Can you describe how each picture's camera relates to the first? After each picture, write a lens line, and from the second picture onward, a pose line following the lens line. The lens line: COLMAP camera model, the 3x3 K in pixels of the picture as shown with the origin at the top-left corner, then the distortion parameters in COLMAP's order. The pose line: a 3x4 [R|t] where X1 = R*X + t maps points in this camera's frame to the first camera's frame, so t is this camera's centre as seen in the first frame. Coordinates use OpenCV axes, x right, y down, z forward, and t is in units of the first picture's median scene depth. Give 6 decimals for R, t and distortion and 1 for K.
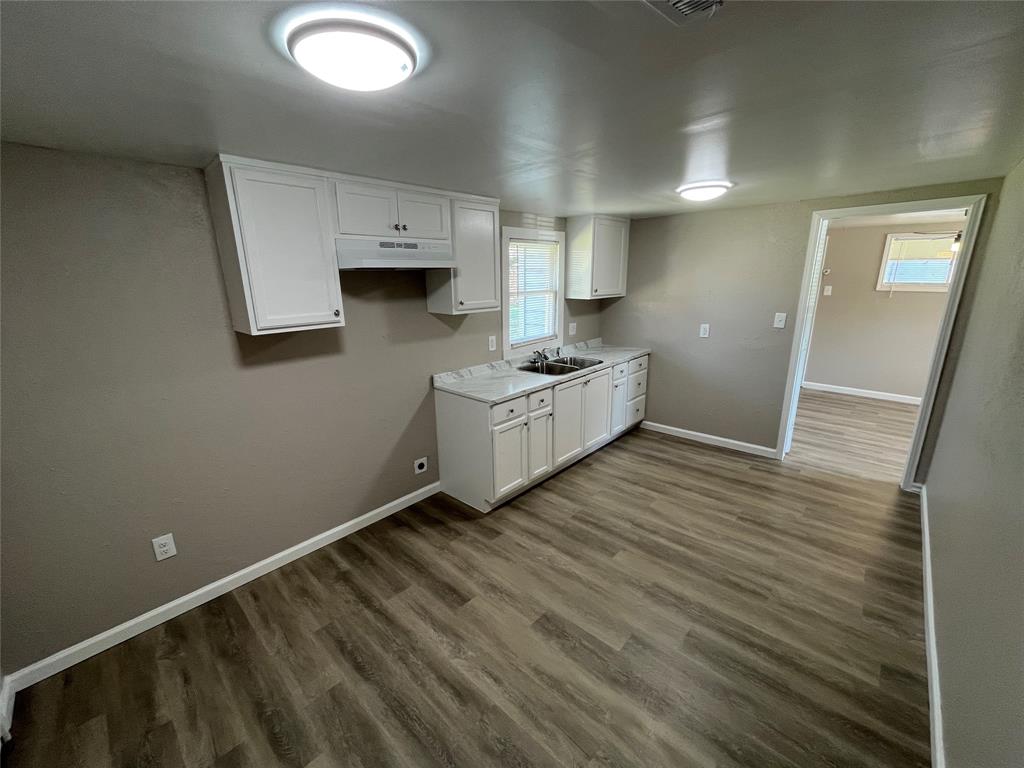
lens RADIAL K [[414.9, 0, 512.0], [0, 414.9, 384.0], [0, 0, 1]] dist [-0.002164, -0.000418]
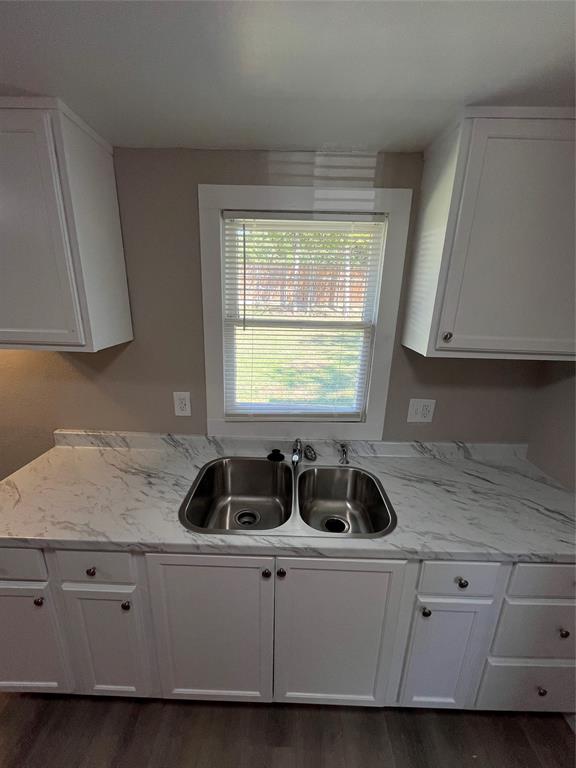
lens RADIAL K [[311.2, 0, 288.0], [0, 311.2, 384.0], [0, 0, 1]] dist [-0.002164, -0.000418]
pose [[0.671741, 0.235720, -0.702282, 0.448356], [-0.222989, 0.968395, 0.111749, -0.265429], [0.706427, 0.081534, 0.703074, 1.027650]]
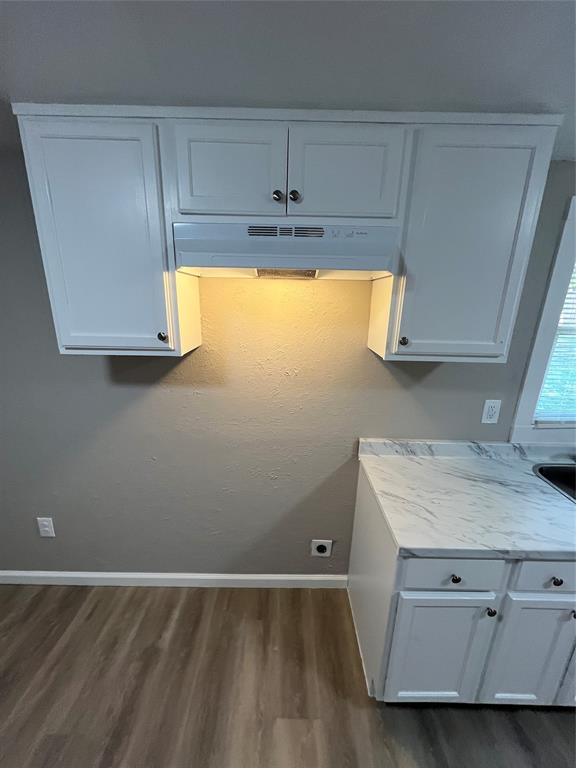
lens RADIAL K [[311.2, 0, 288.0], [0, 311.2, 384.0], [0, 0, 1]] dist [-0.002164, -0.000418]
pose [[0.681394, 0.229464, -0.695017, 0.067607], [-0.217423, 0.970179, 0.107149, -0.155506], [0.698877, 0.078102, 0.710965, 0.628569]]
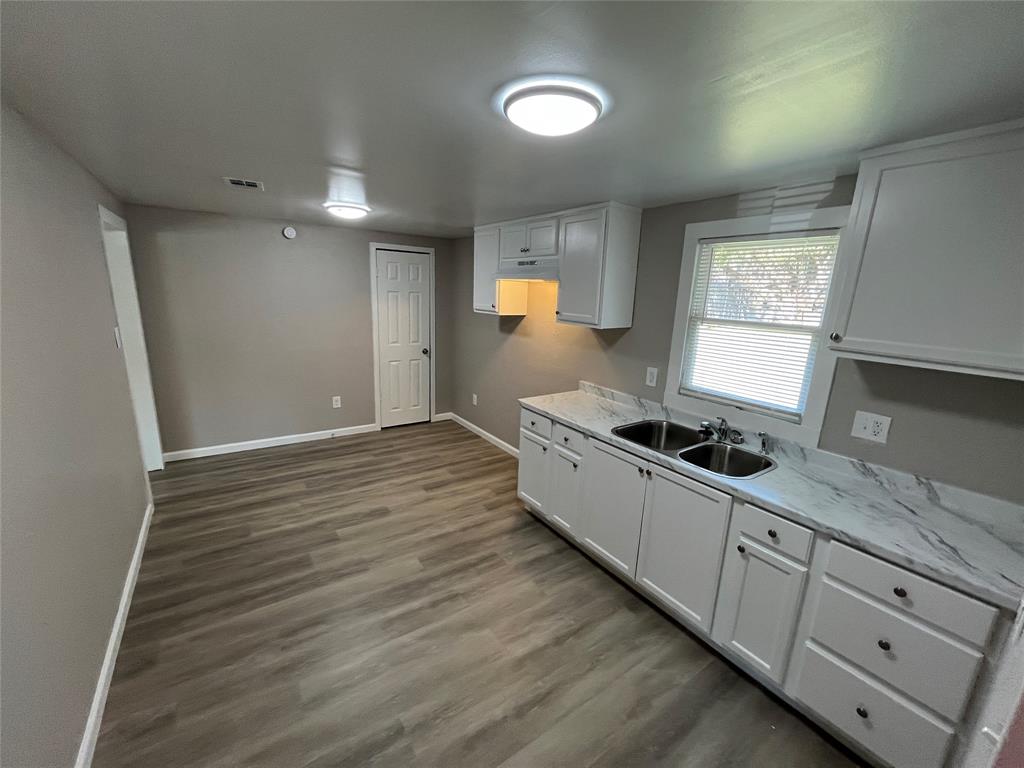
lens RADIAL K [[414.9, 0, 512.0], [0, 414.9, 384.0], [0, 0, 1]] dist [-0.002164, -0.000418]
pose [[-0.213252, 0.229624, -0.949630, 0.972223], [-0.279221, 0.917123, 0.284466, -0.302412], [0.936247, 0.325820, -0.131462, 1.108590]]
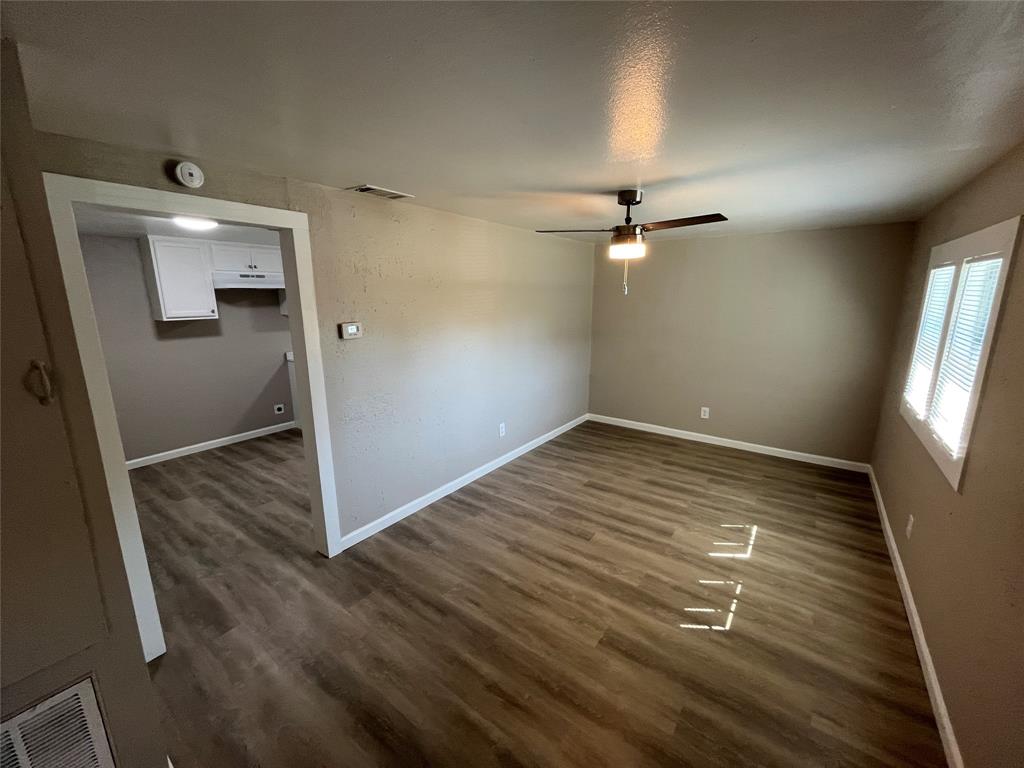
lens RADIAL K [[414.9, 0, 512.0], [0, 414.9, 384.0], [0, 0, 1]] dist [-0.002164, -0.000418]
pose [[0.992826, -0.016326, 0.118446, 0.570297], [0.021978, 0.998673, -0.046573, 0.225987], [-0.117528, 0.048842, 0.991868, -0.829861]]
